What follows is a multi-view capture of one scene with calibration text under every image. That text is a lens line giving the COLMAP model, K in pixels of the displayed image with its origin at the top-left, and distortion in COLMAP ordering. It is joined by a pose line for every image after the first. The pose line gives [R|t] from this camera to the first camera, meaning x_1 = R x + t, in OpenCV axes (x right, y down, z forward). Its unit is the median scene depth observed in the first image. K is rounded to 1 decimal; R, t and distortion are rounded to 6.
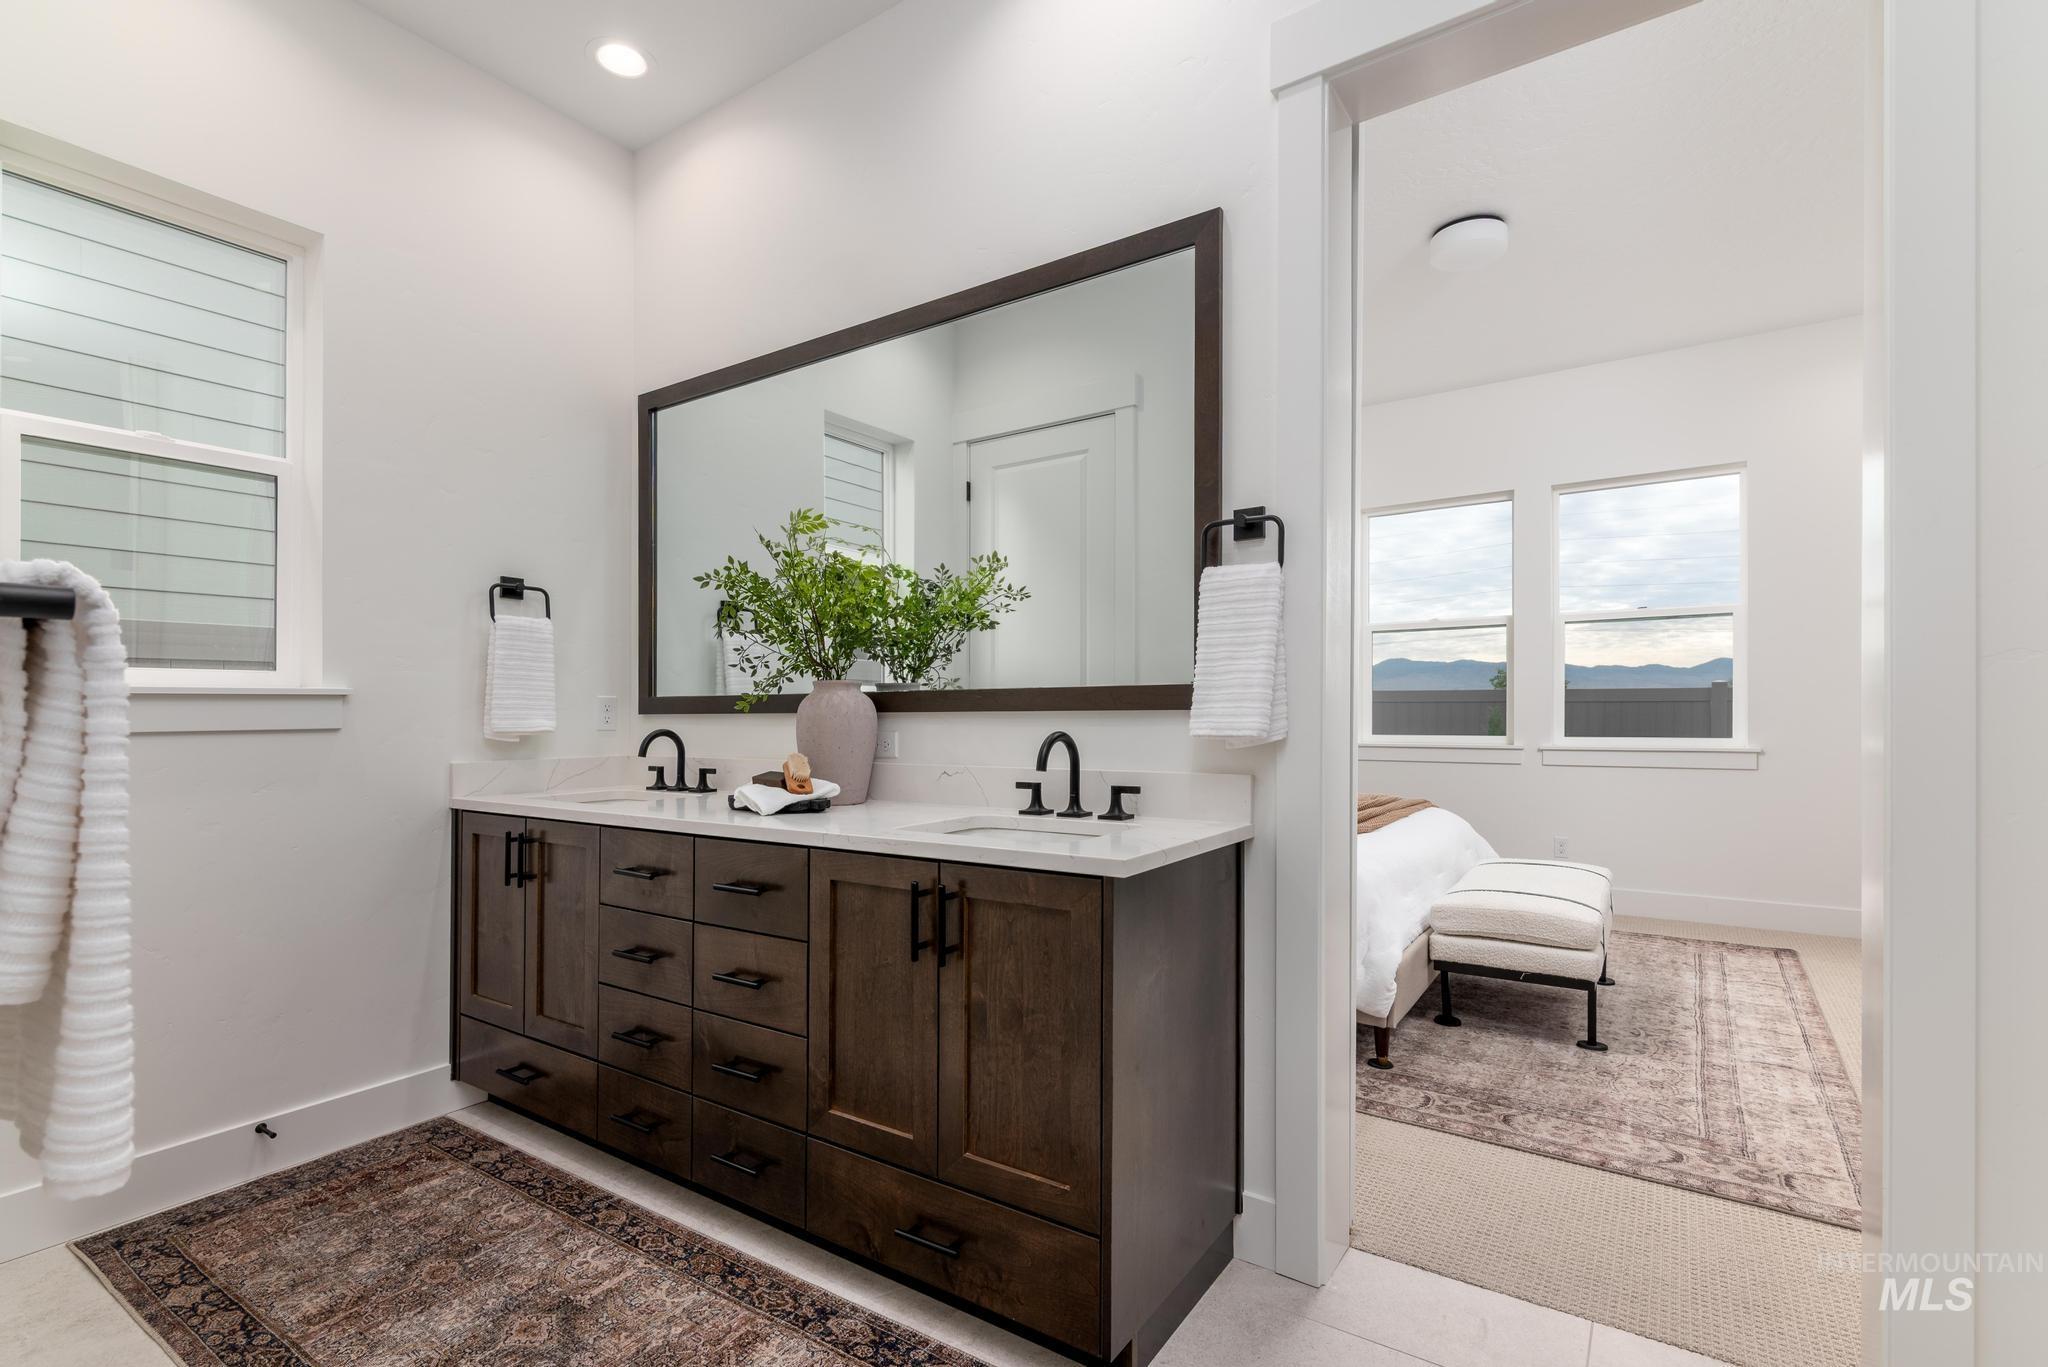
lens RADIAL K [[950.1, 0, 993.8], [0, 950.1, 717.3], [0, 0, 1]] dist [0.003845, -0.000188]
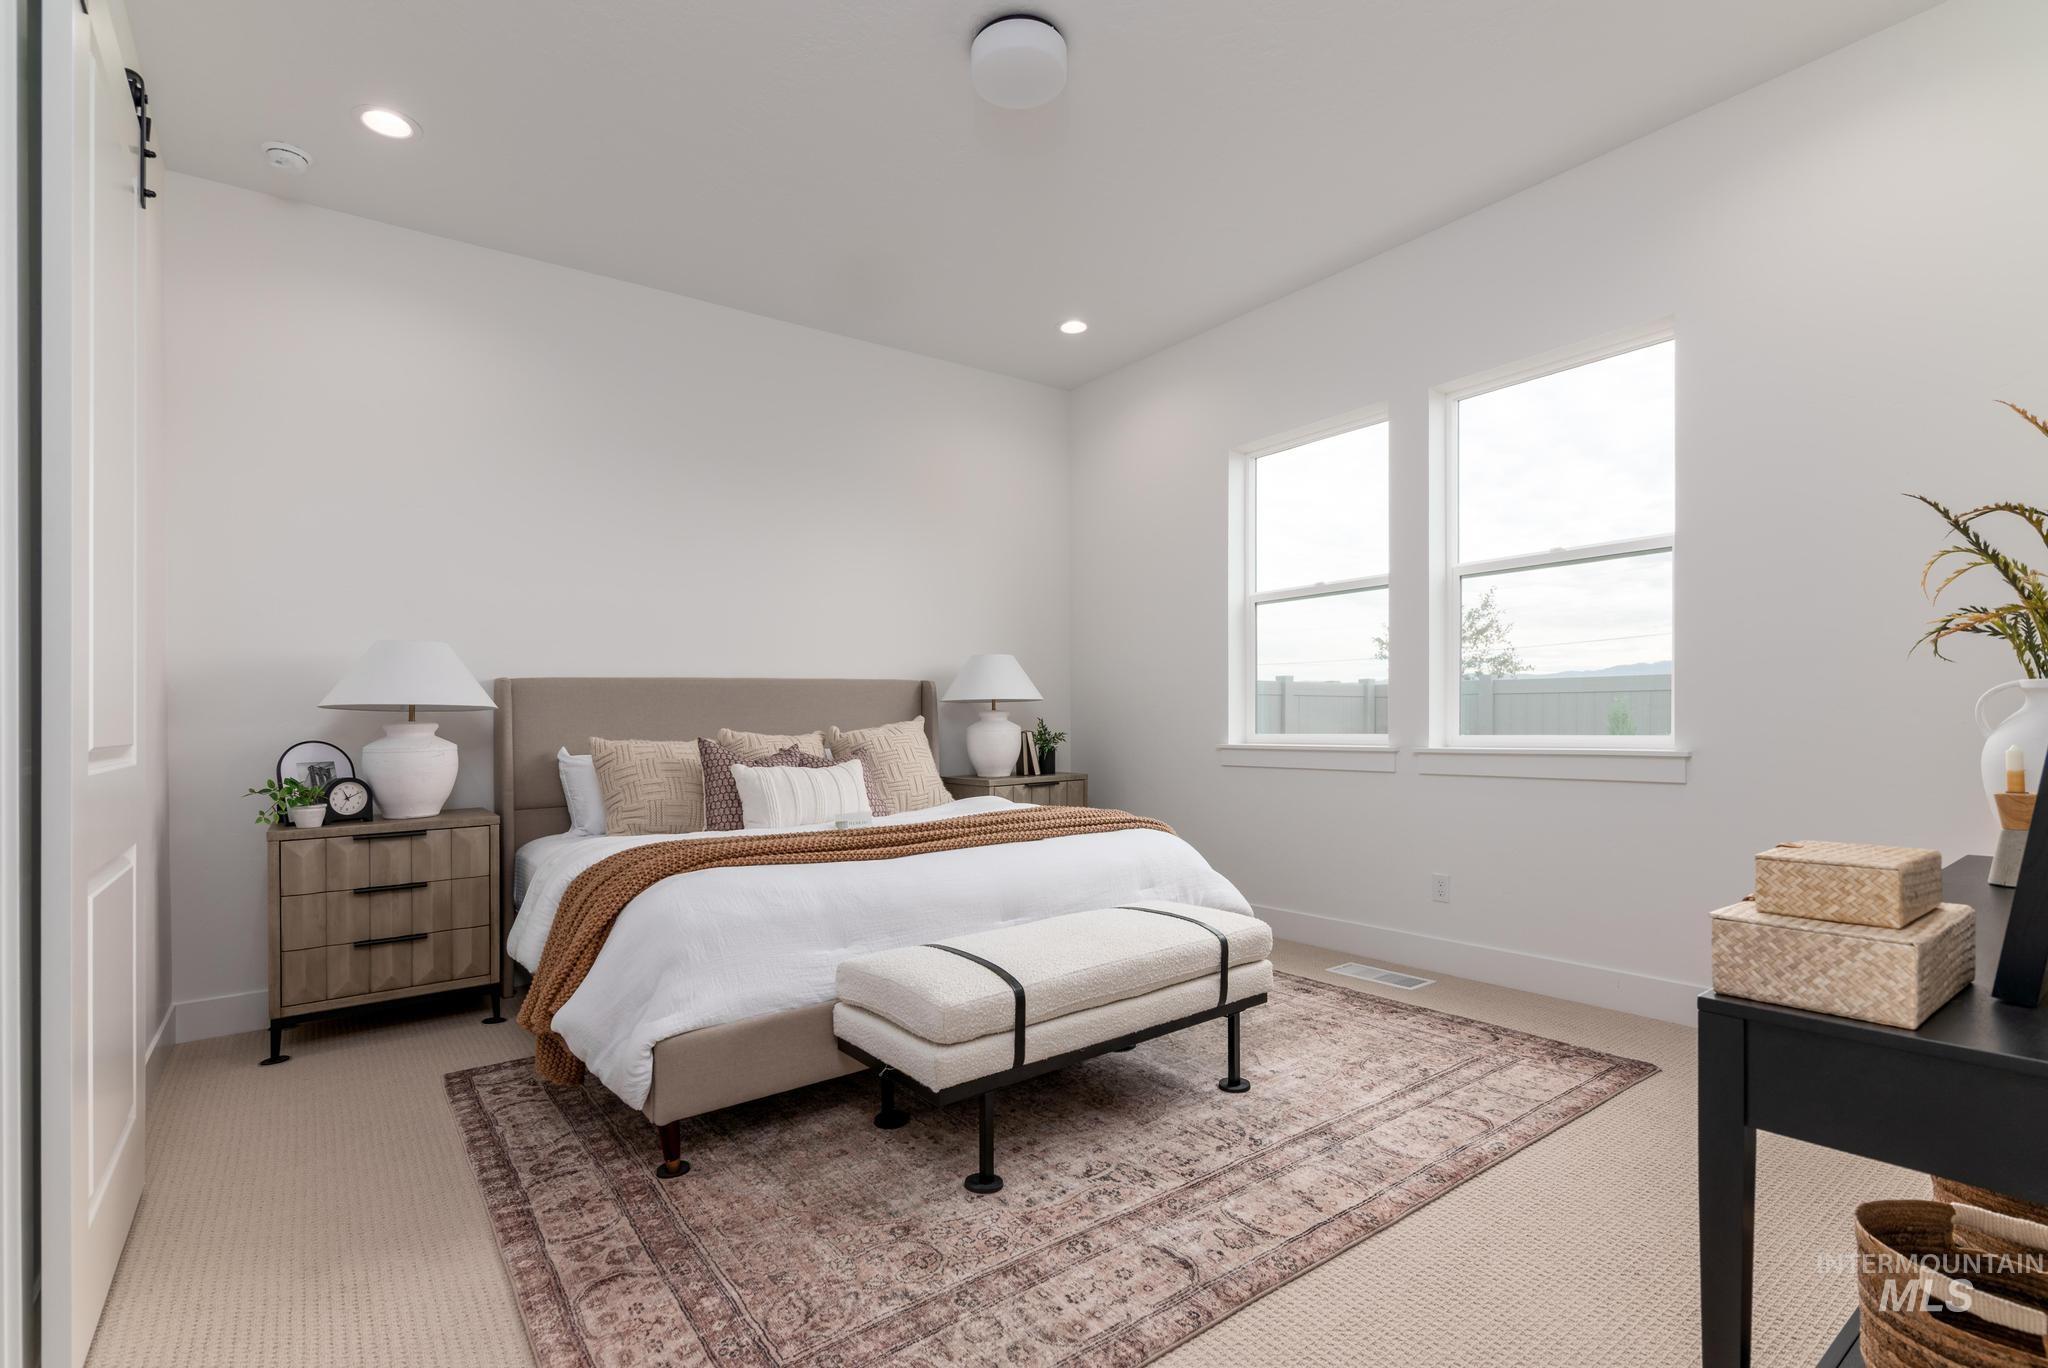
lens RADIAL K [[950.1, 0, 1018.5], [0, 950.1, 732.4], [0, 0, 1]] dist [0.003845, -0.000188]
pose [[0.950821, -0.005864, -0.309686, 0.757045], [0.008803, 0.999928, 0.008096, 0.014764], [0.309616, -0.010424, 0.950804, 0.317958]]
